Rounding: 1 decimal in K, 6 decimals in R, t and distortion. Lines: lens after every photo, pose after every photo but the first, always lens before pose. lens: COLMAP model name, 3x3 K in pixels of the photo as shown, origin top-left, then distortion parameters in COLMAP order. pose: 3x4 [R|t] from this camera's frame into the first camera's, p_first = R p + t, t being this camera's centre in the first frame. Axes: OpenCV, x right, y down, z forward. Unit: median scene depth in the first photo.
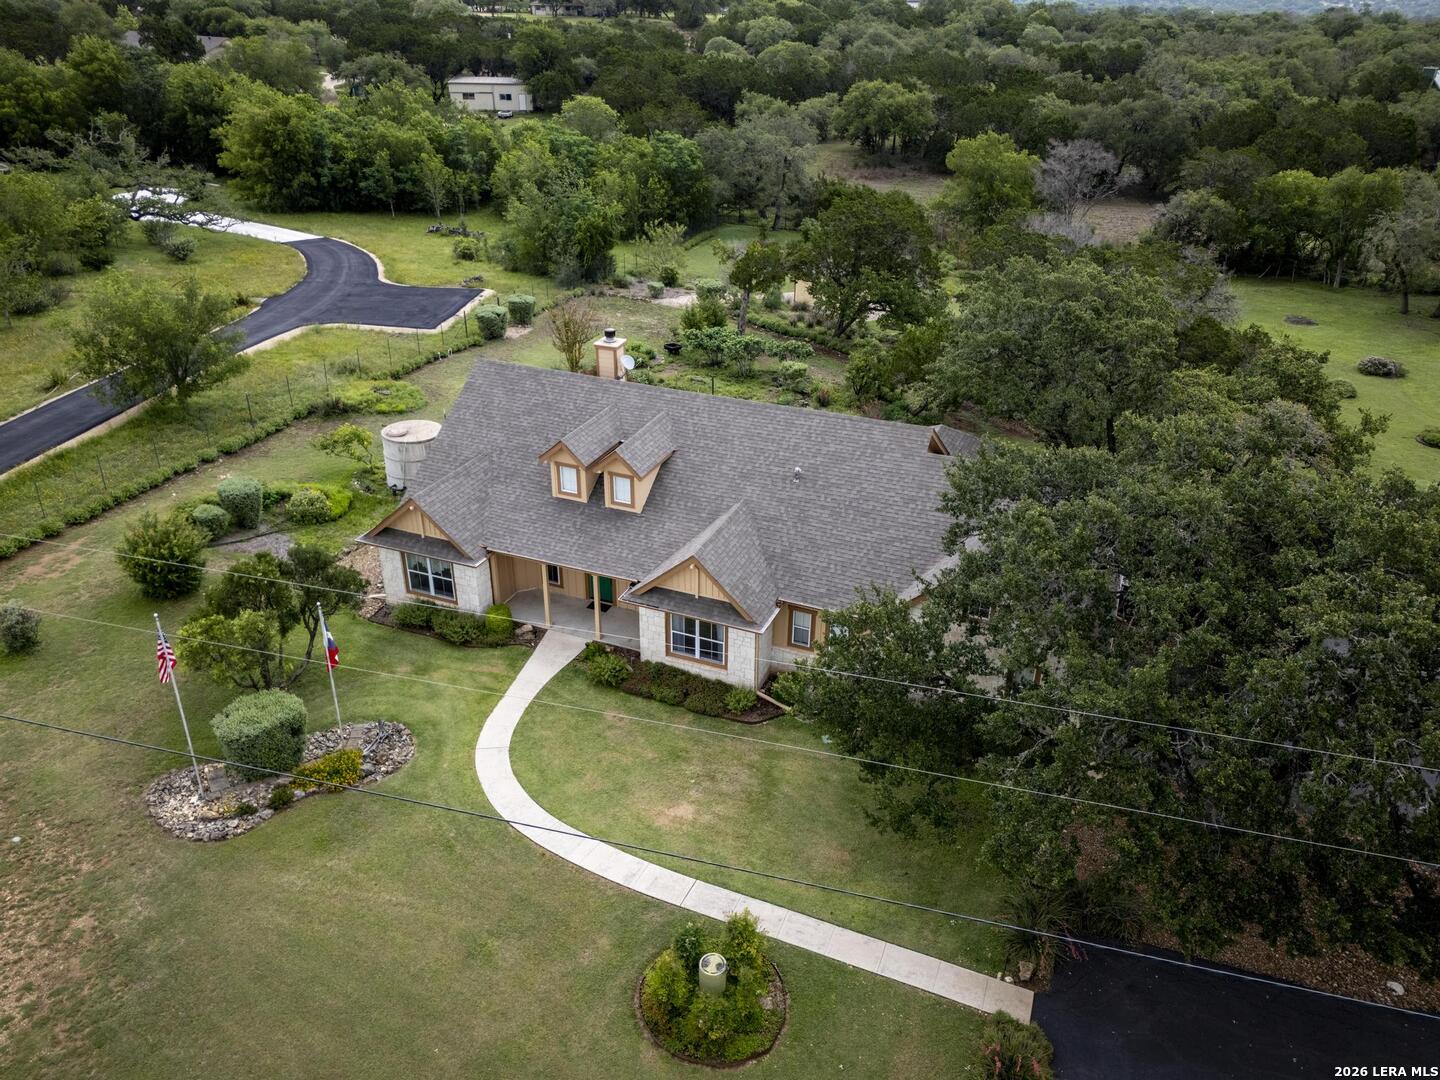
lens RADIAL K [[1039.5, 0, 715.0], [0, 1039.5, 521.0], [0, 0, 1]] dist [0.044640, -0.040168]
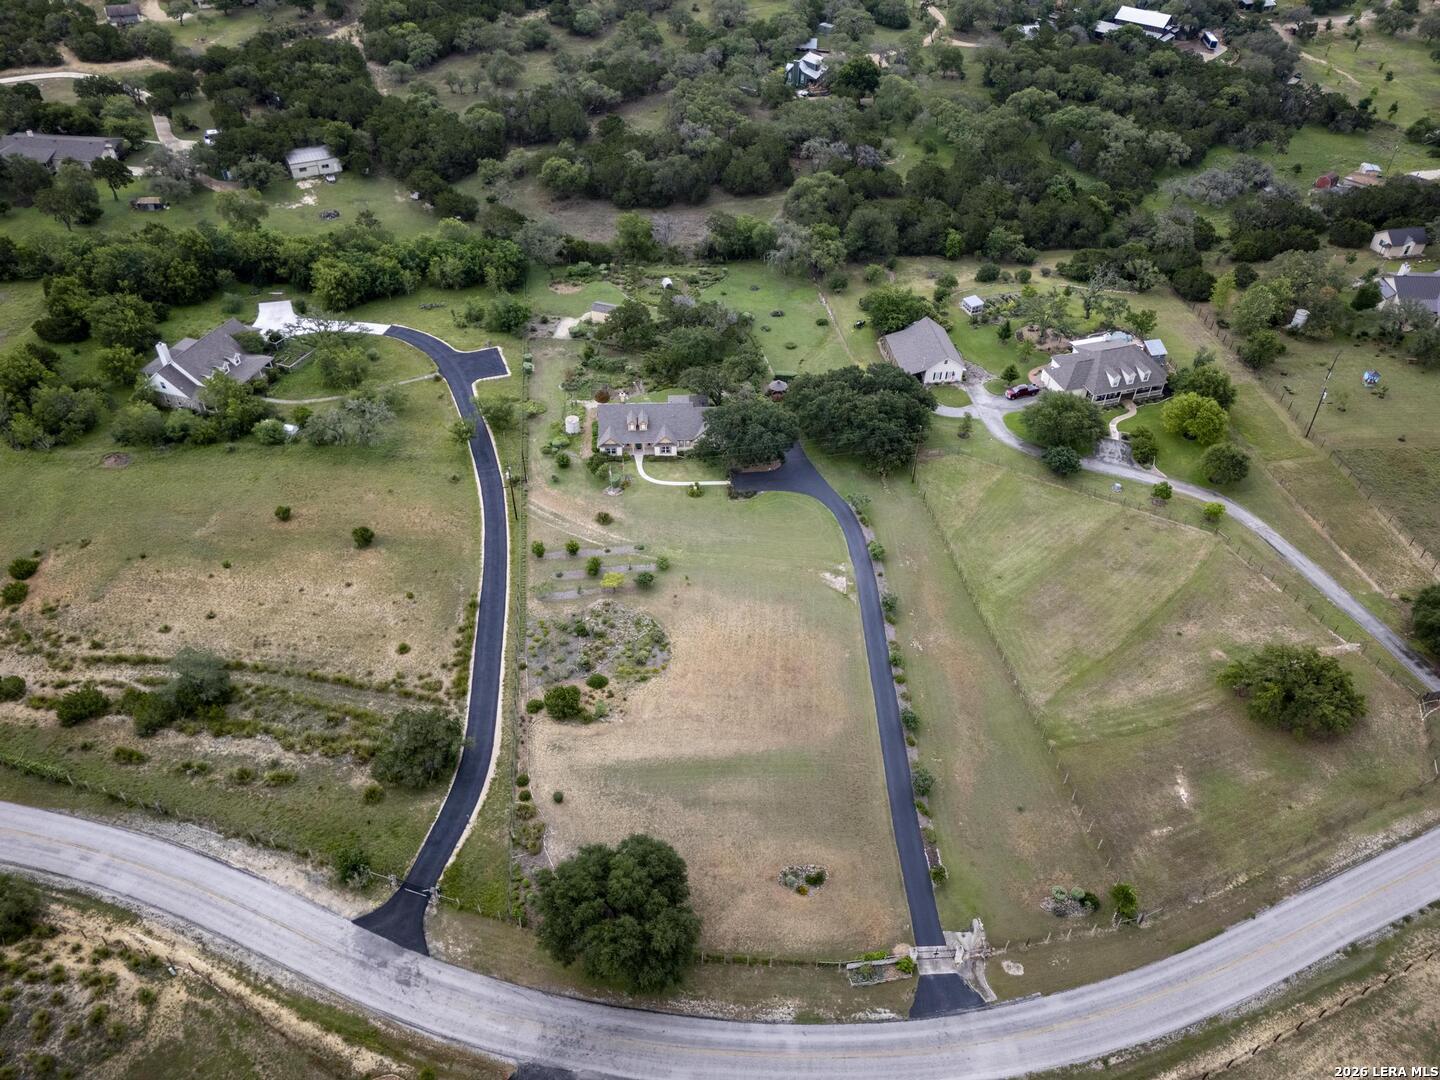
lens RADIAL K [[1054.6, 0, 717.4], [0, 1054.6, 537.9], [0, 0, 1]] dist [0.065264, -0.042528]
pose [[0.902807, -0.276280, 0.329559, -1.752509], [0.189230, 0.943371, 0.272475, -0.930151], [-0.386176, -0.183630, 0.903962, -4.330804]]
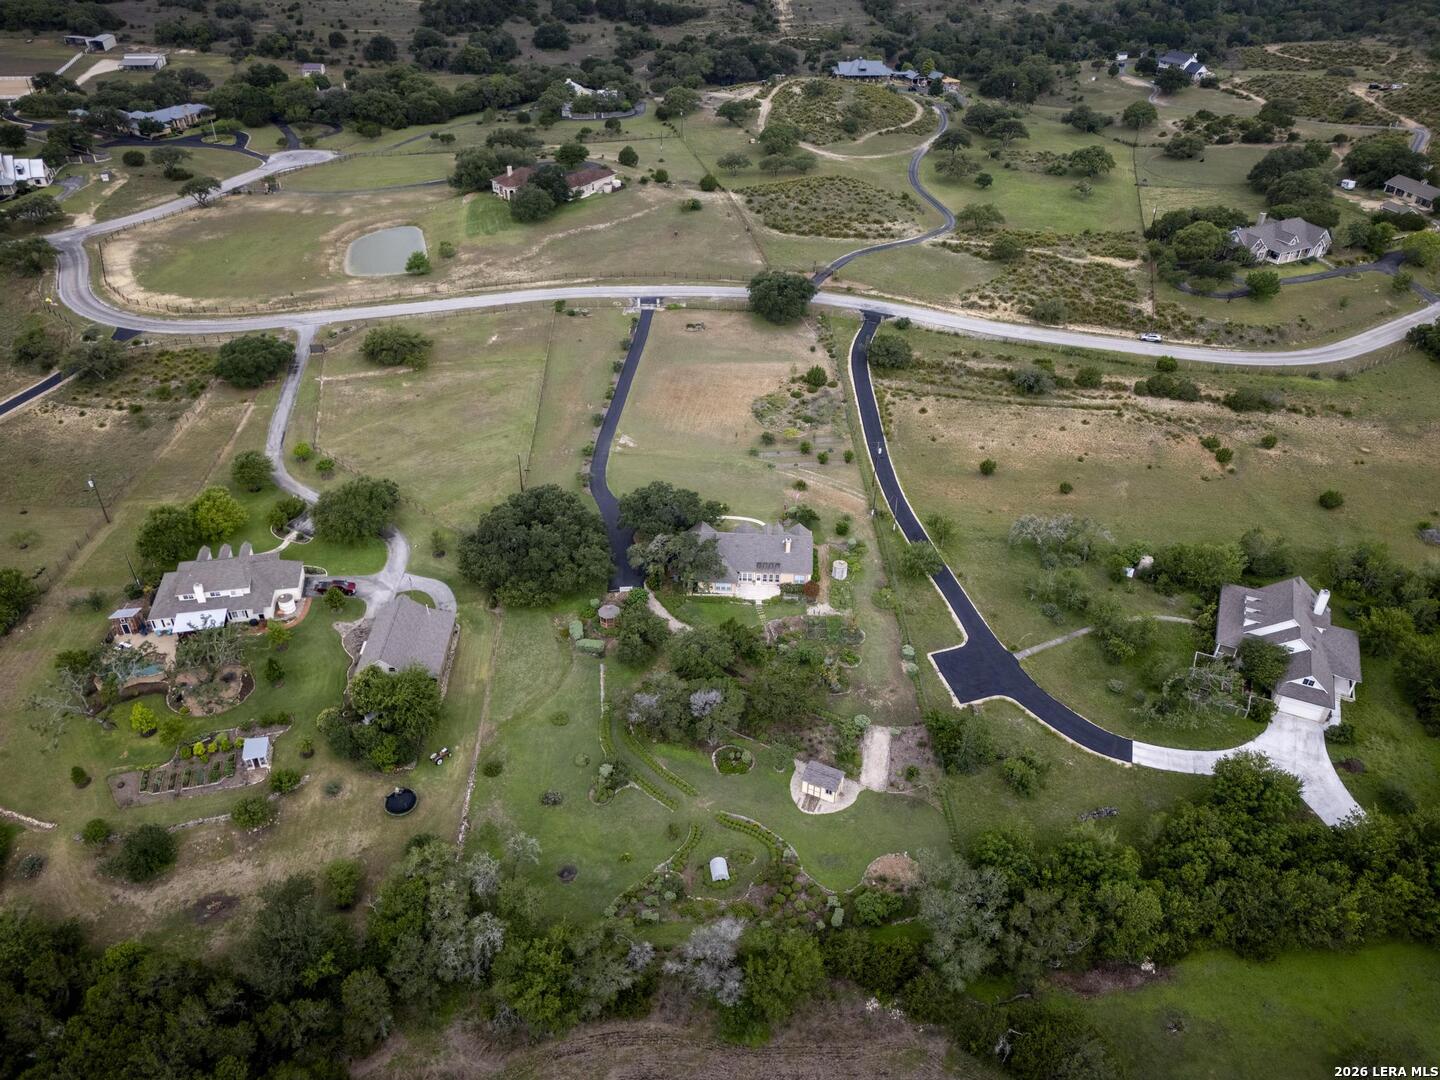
lens RADIAL K [[1031.6, 0, 720.0], [0, 1031.6, 540.0], [0, 0, 1]] dist [0.114143, -0.152332]
pose [[-0.940206, 0.186296, -0.285143, 1.755361], [-0.172759, 0.460653, 0.870605, -4.829052], [0.293542, 0.867809, -0.400925, 3.234600]]
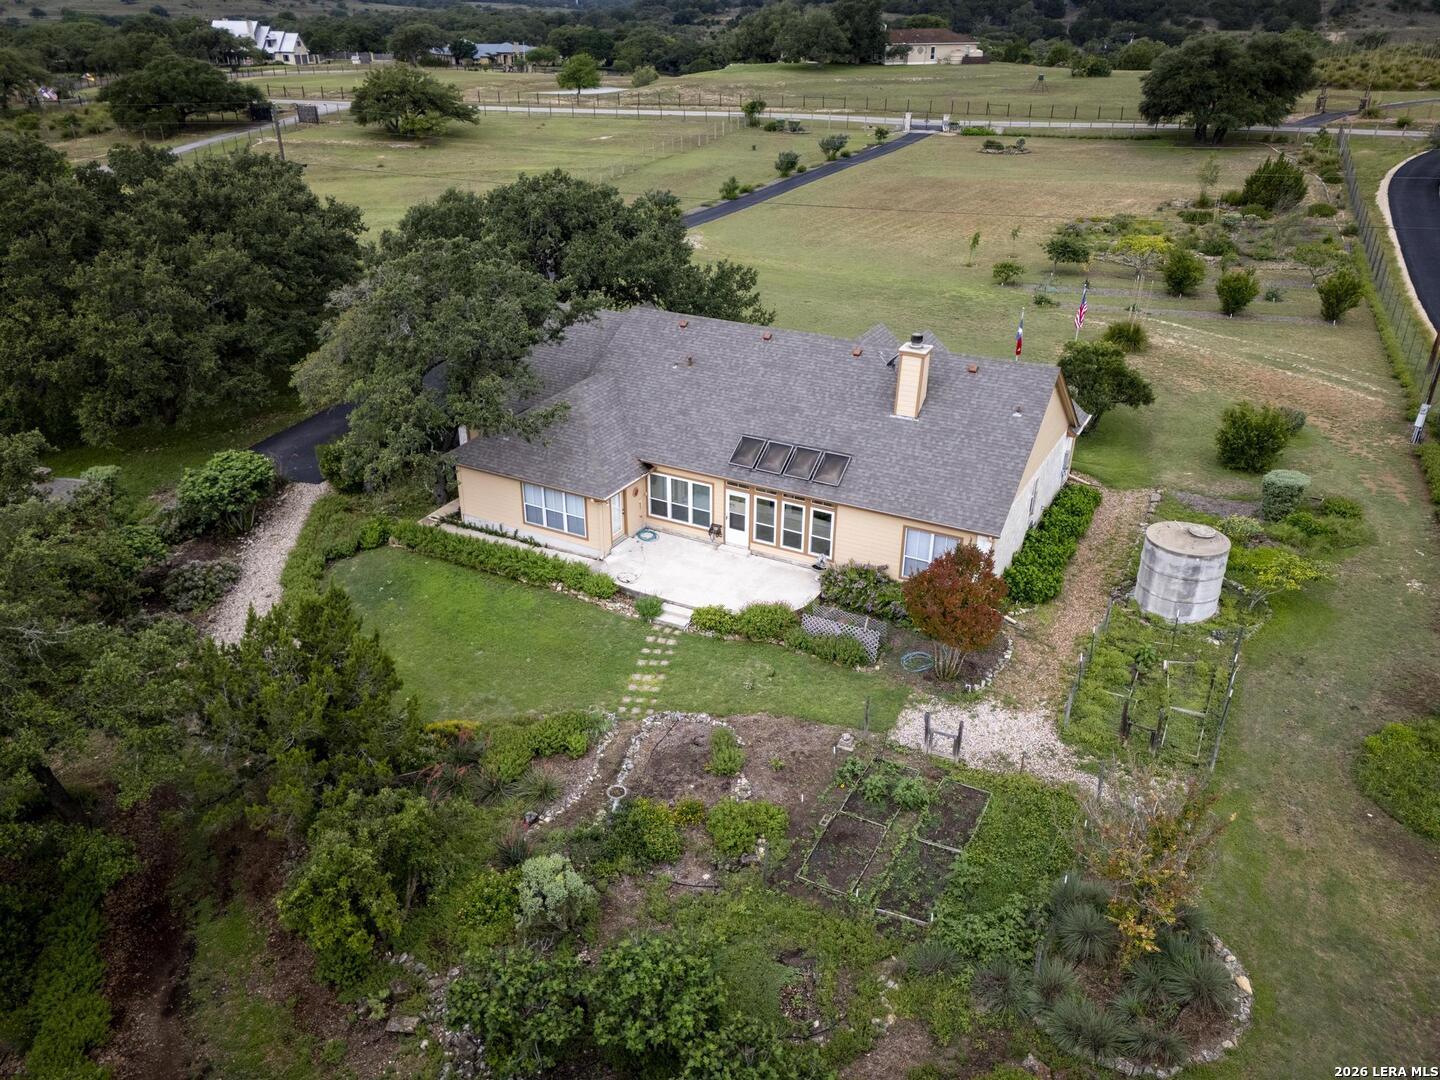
lens RADIAL K [[1054.6, 0, 717.4], [0, 1054.6, 537.9], [0, 0, 1]] dist [0.065264, -0.042528]
pose [[-0.994594, -0.051321, 0.090277, -0.027318], [0.043415, 0.584222, 0.810432, -0.957630], [-0.094334, 0.809970, -0.578835, 1.971836]]
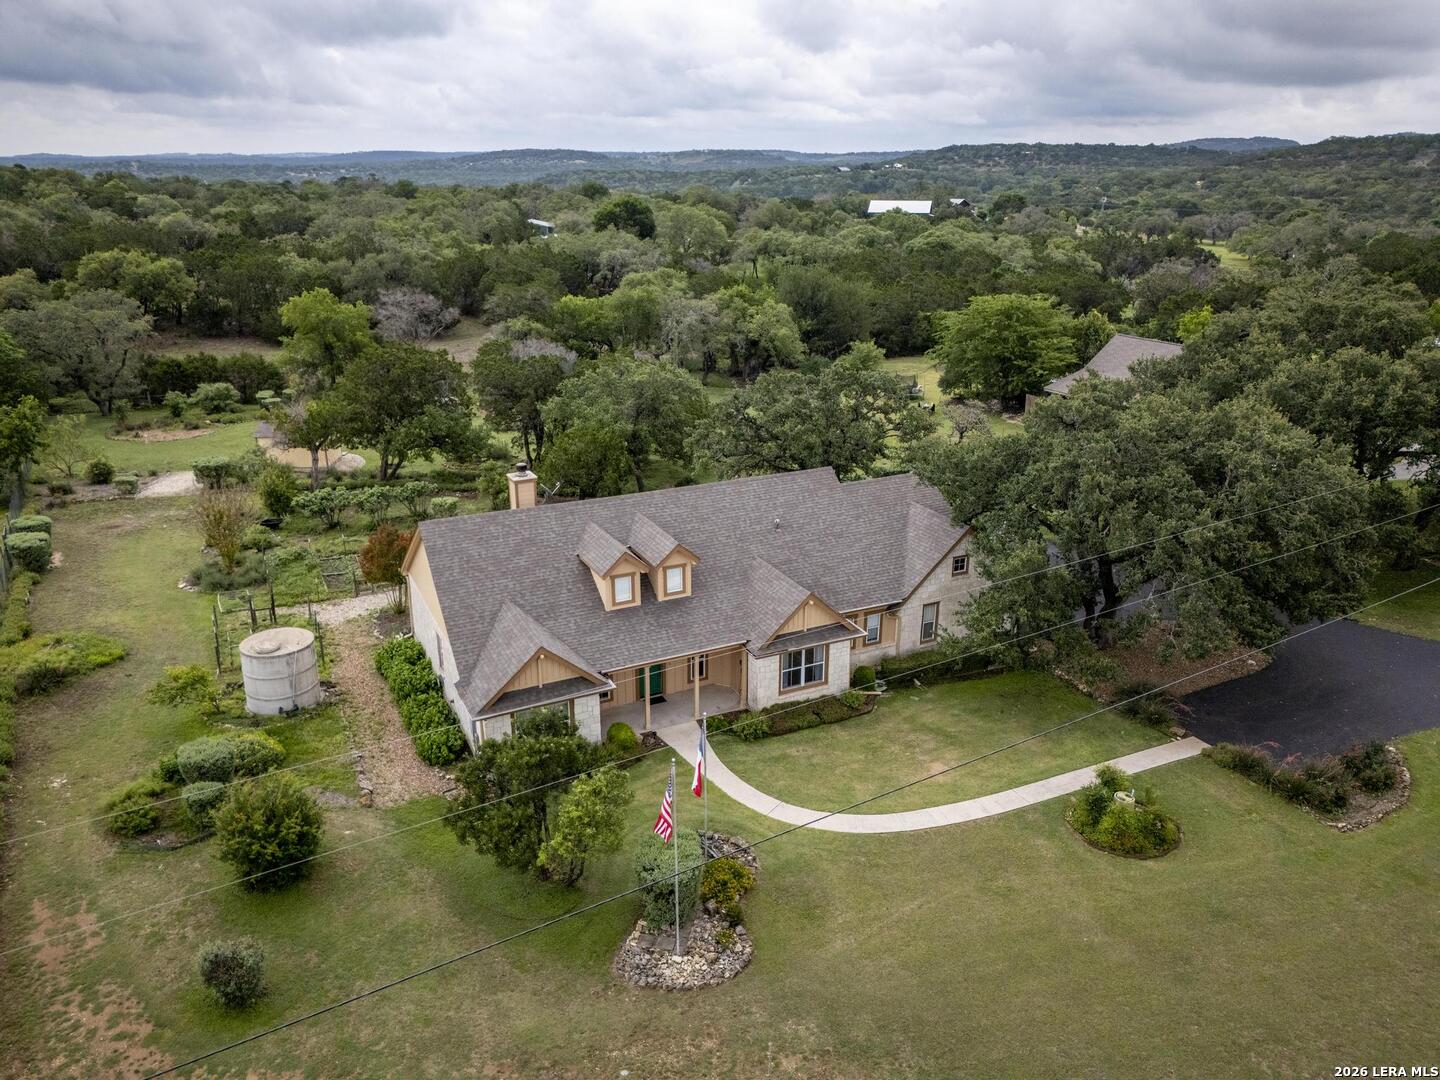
lens RADIAL K [[1044.1, 0, 720.0], [0, 1044.1, 540.0], [0, 0, 1]] dist [0.068853, -0.048310]
pose [[0.668169, -0.256401, 0.698433, -0.833382], [0.340069, 0.940192, 0.019819, -0.076482], [-0.661743, 0.224273, 0.715401, 0.169419]]
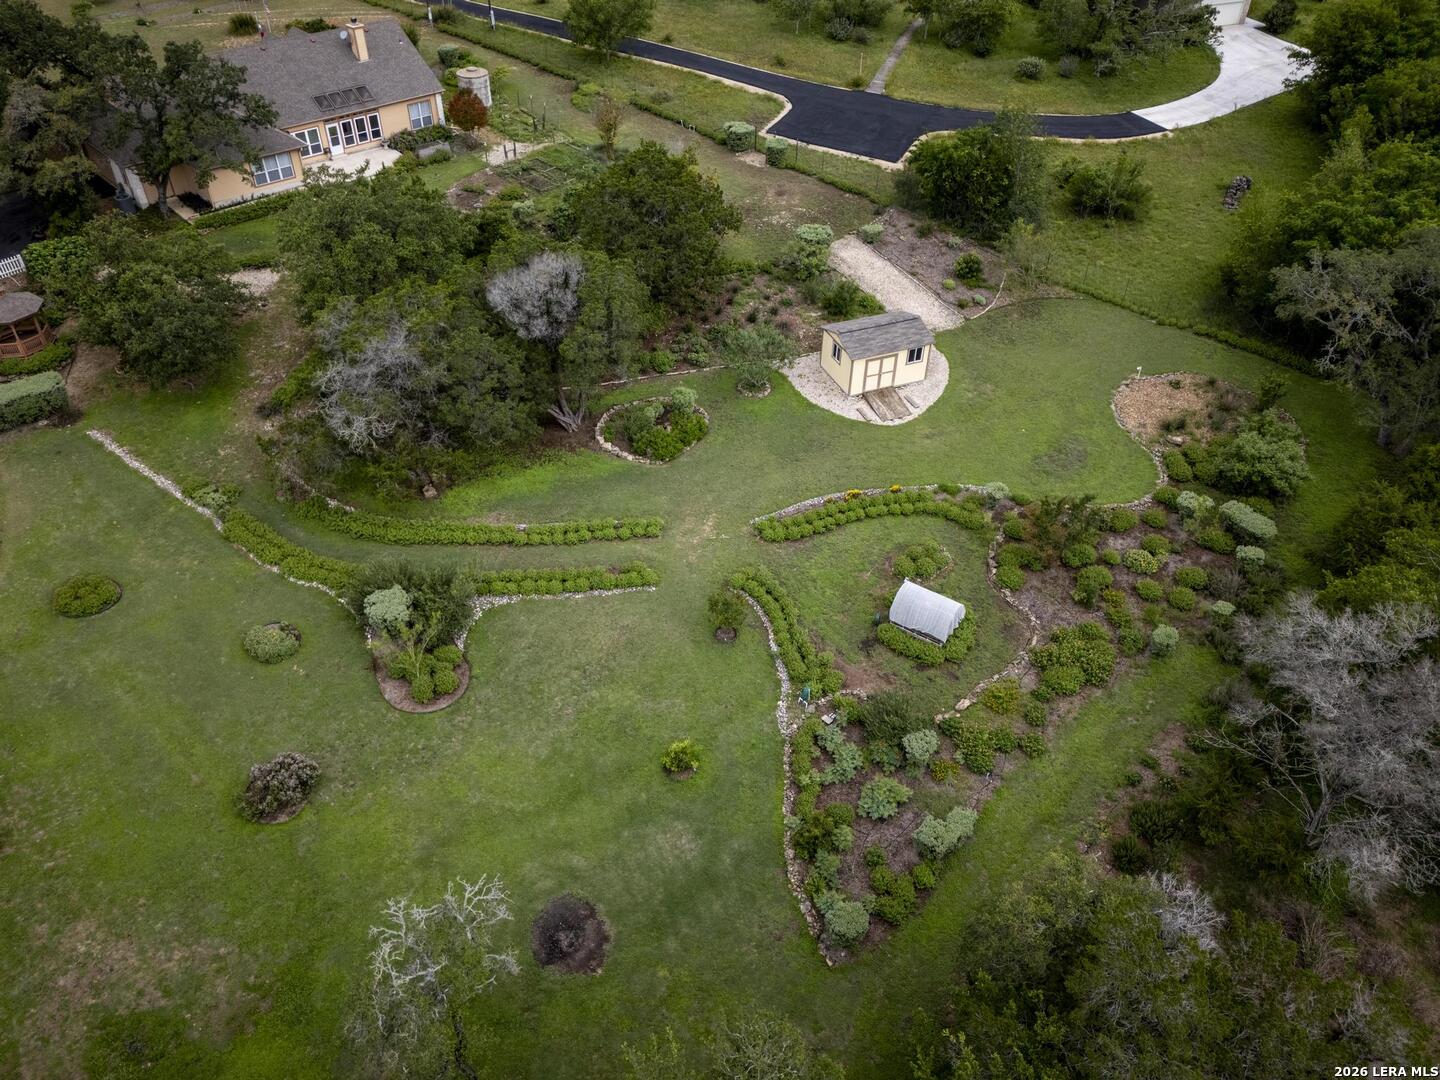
lens RADIAL K [[1054.6, 0, 717.4], [0, 1054.6, 537.9], [0, 0, 1]] dist [0.065264, -0.042528]
pose [[-0.402158, 0.583299, -0.705713, 1.862848], [-0.443308, 0.550360, 0.707518, -1.581066], [0.801091, 0.597383, 0.037249, 2.389332]]
